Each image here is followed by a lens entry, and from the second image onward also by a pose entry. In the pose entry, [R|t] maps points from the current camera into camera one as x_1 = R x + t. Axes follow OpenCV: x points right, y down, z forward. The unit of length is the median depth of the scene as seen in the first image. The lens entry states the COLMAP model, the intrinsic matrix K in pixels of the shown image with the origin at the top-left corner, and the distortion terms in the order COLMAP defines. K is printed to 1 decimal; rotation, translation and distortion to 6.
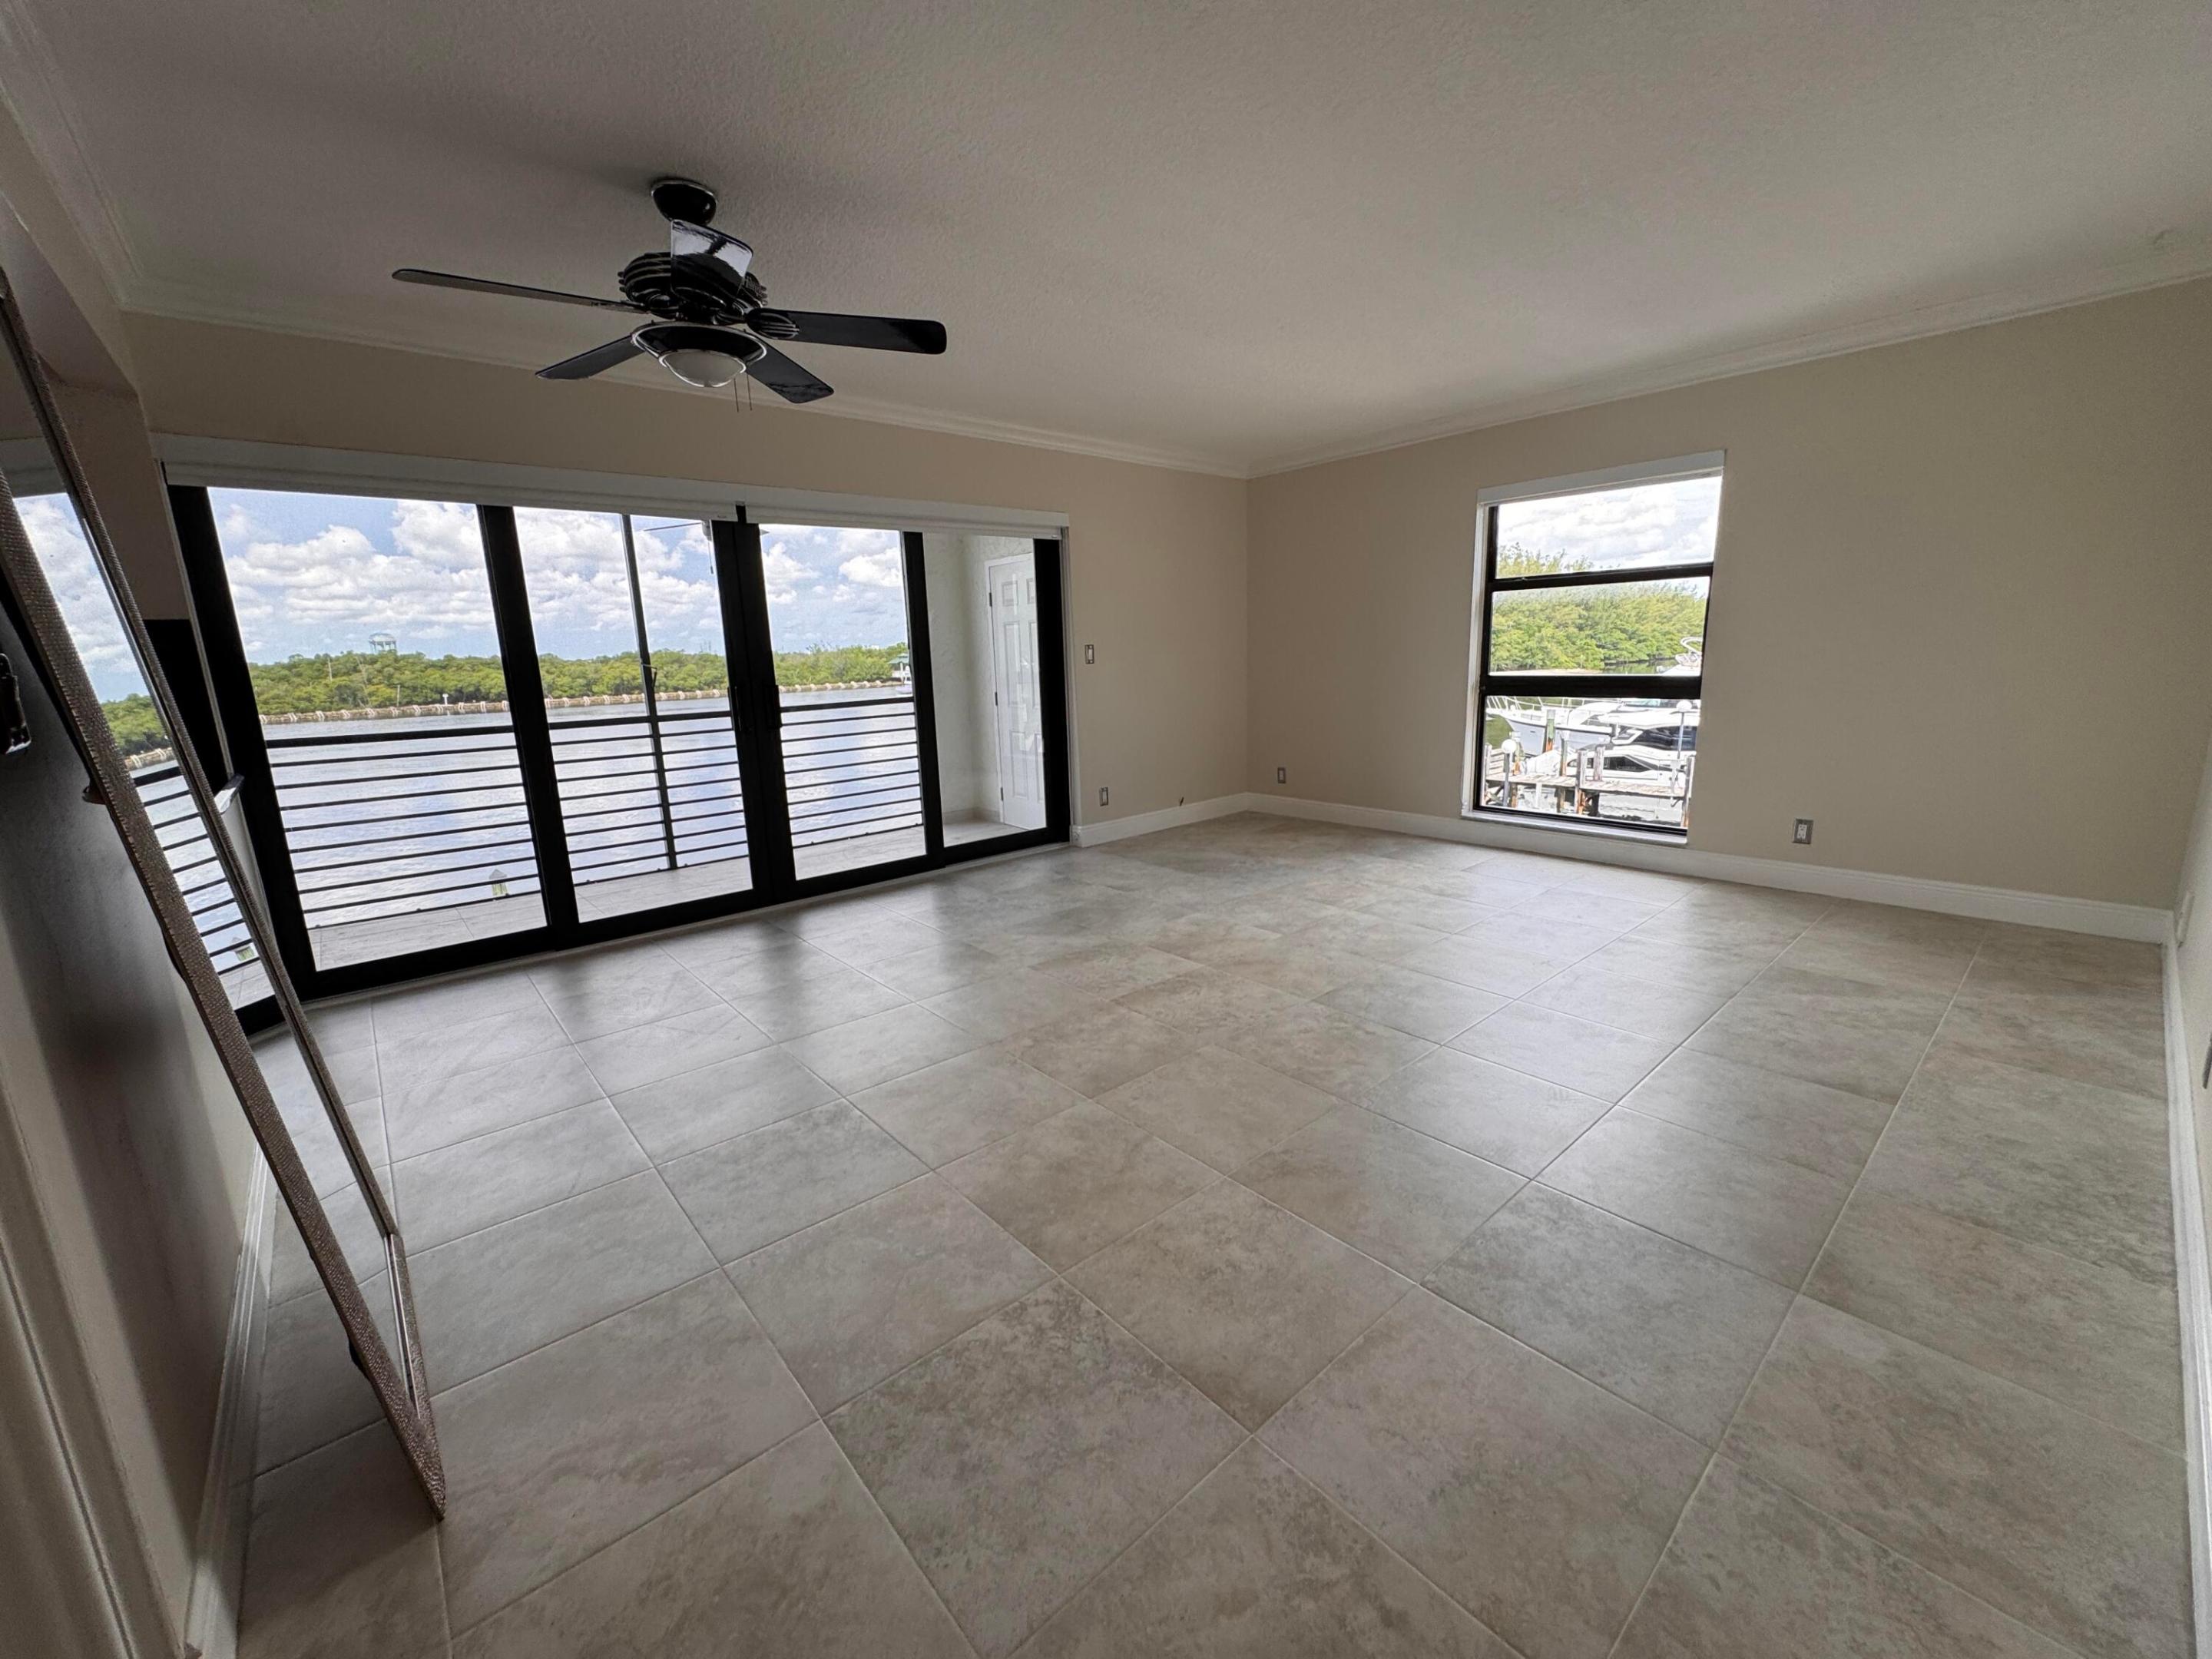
lens RADIAL K [[885.1, 0, 1094.8], [0, 885.1, 829.7], [0, 0, 1]] dist [-0.002993, 0.000965]
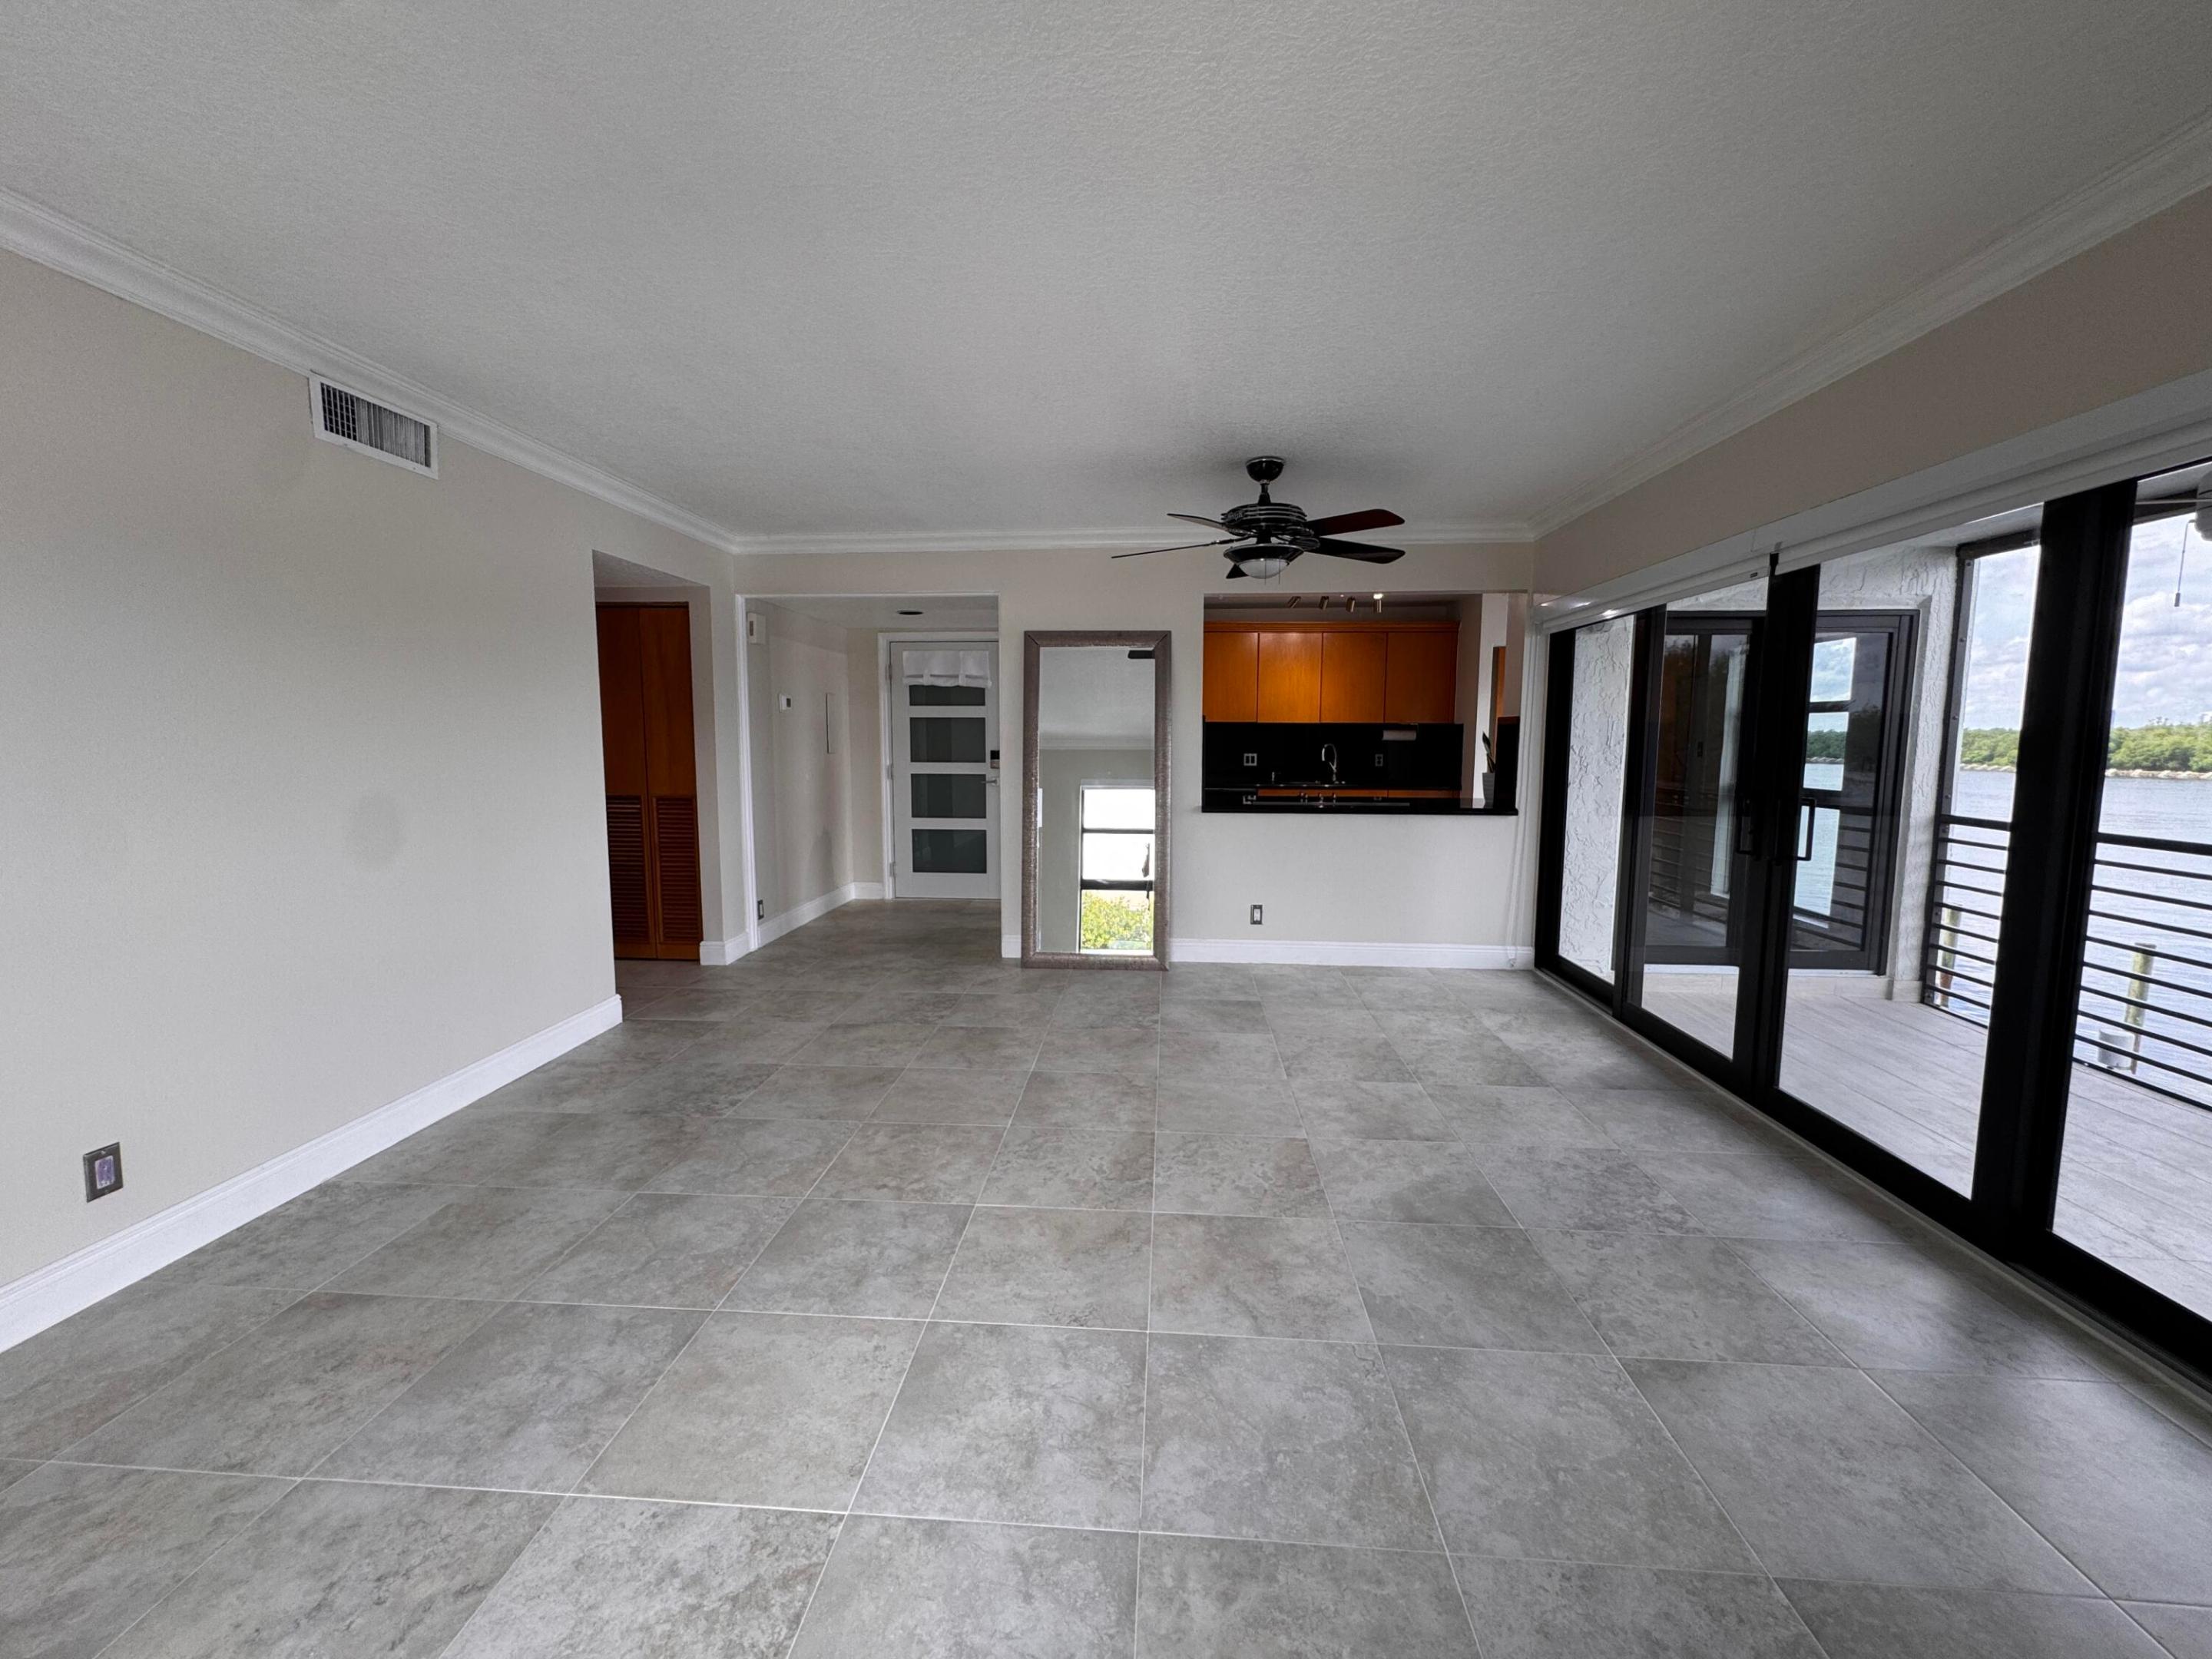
lens RADIAL K [[885.1, 0, 1102.1], [0, 885.1, 815.2], [0, 0, 1]] dist [-0.002993, 0.000965]
pose [[-0.703130, 0.095600, -0.704605, 0.616089], [-0.122546, 0.959802, 0.252514, -0.321824], [0.700421, 0.263897, -0.663150, 1.352077]]
